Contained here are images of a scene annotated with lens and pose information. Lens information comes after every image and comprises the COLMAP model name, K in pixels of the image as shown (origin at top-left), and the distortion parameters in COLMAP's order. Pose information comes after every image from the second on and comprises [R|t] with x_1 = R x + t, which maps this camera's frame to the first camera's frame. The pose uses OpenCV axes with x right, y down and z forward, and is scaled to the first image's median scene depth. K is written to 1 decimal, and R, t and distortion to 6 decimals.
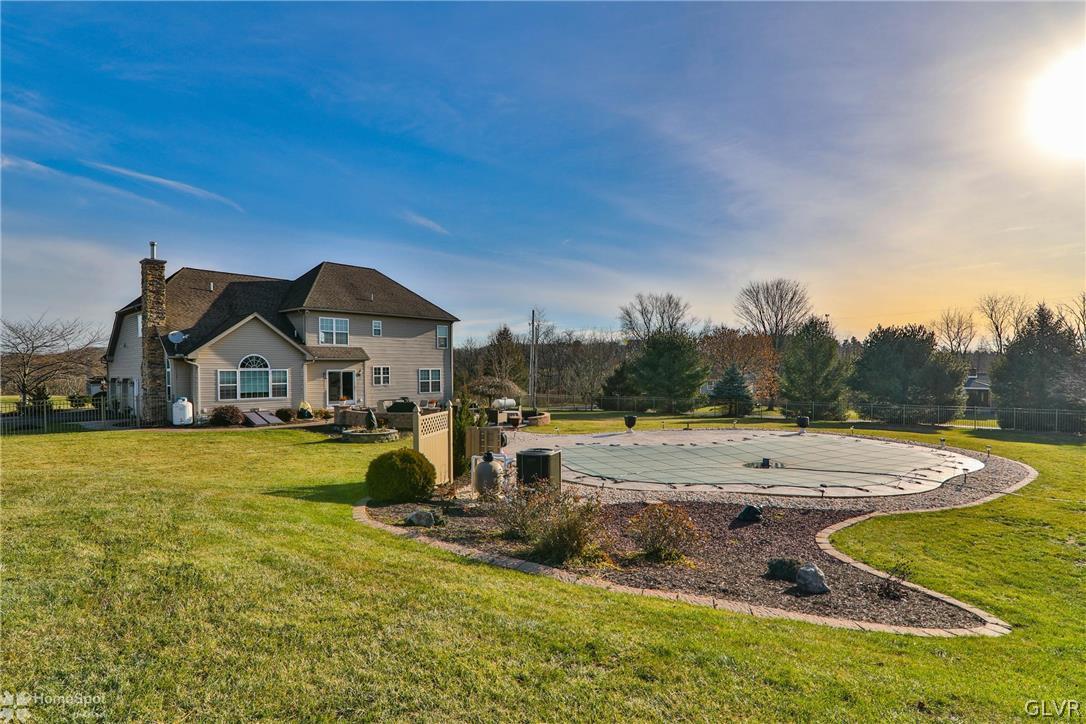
lens RADIAL K [[502.7, 0, 540.2], [0, 502.7, 363.5], [0, 0, 1]] dist [-0.005071, 0.000102]
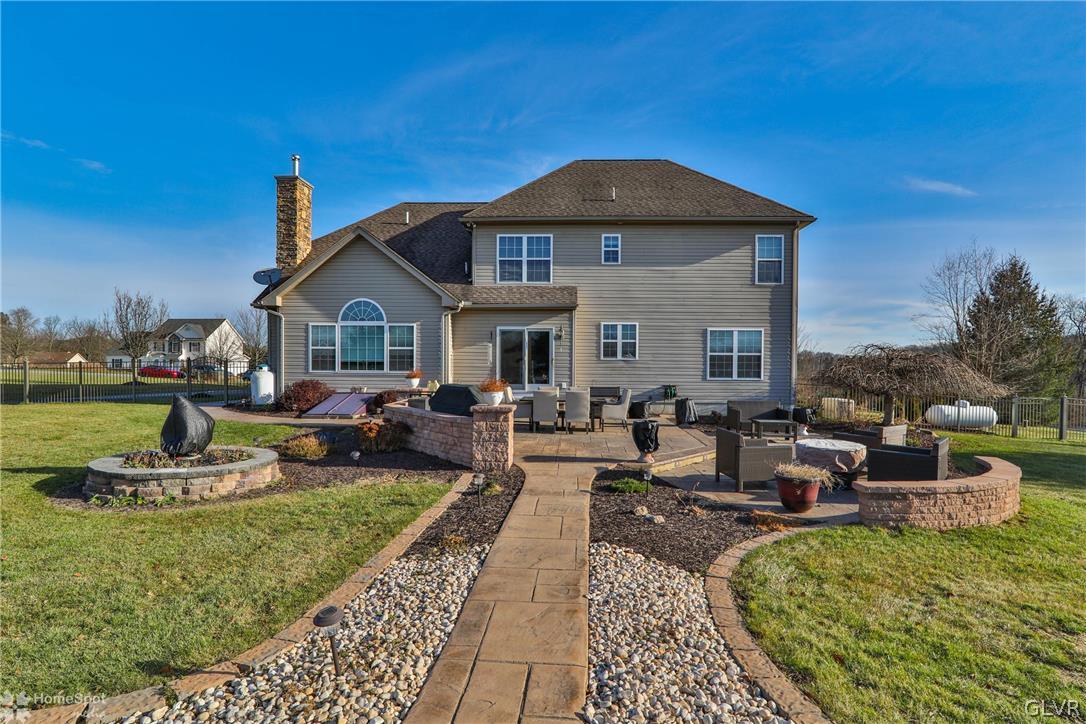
lens RADIAL K [[502.7, 0, 554.5], [0, 502.7, 354.3], [0, 0, 1]] dist [-0.005071, 0.000102]
pose [[0.642906, -0.004642, -0.765931, 0.034981], [-0.001594, 0.999971, -0.007398, 0.044579], [0.765943, 0.005977, 0.642880, 0.661876]]
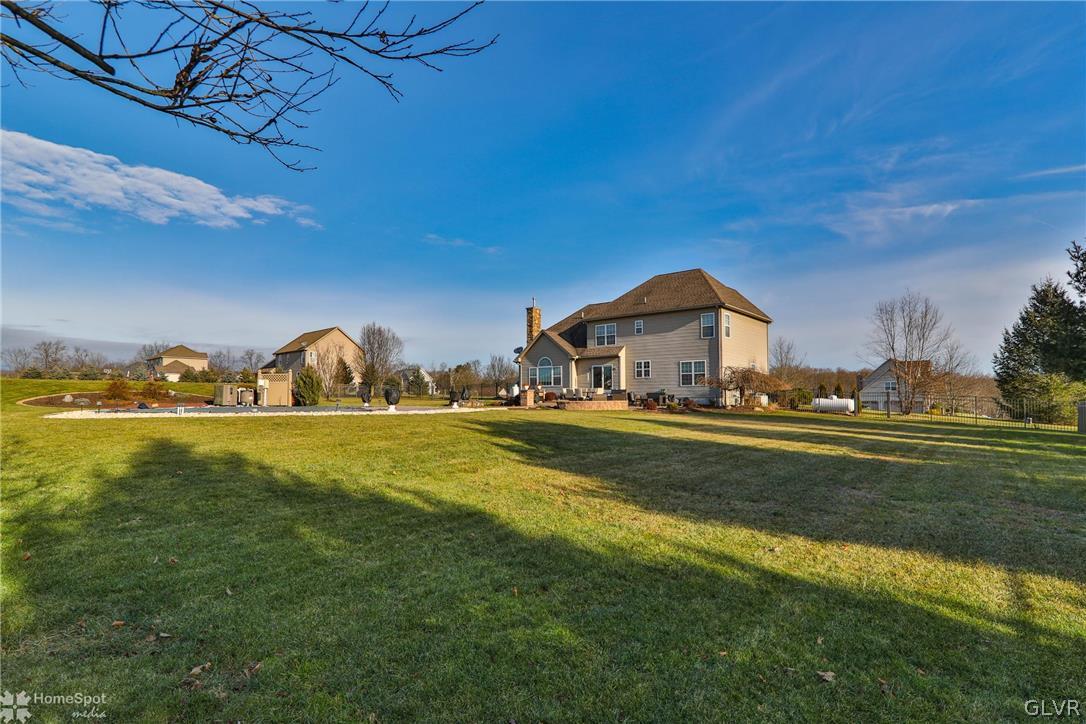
lens RADIAL K [[502.7, 0, 542.5], [0, 502.7, 362.7], [0, 0, 1]] dist [-0.005071, 0.000102]
pose [[0.034852, -0.059832, -0.997600, 0.838813], [0.017446, 0.998091, -0.059252, 0.076647], [0.999240, -0.015339, 0.035830, 0.785965]]
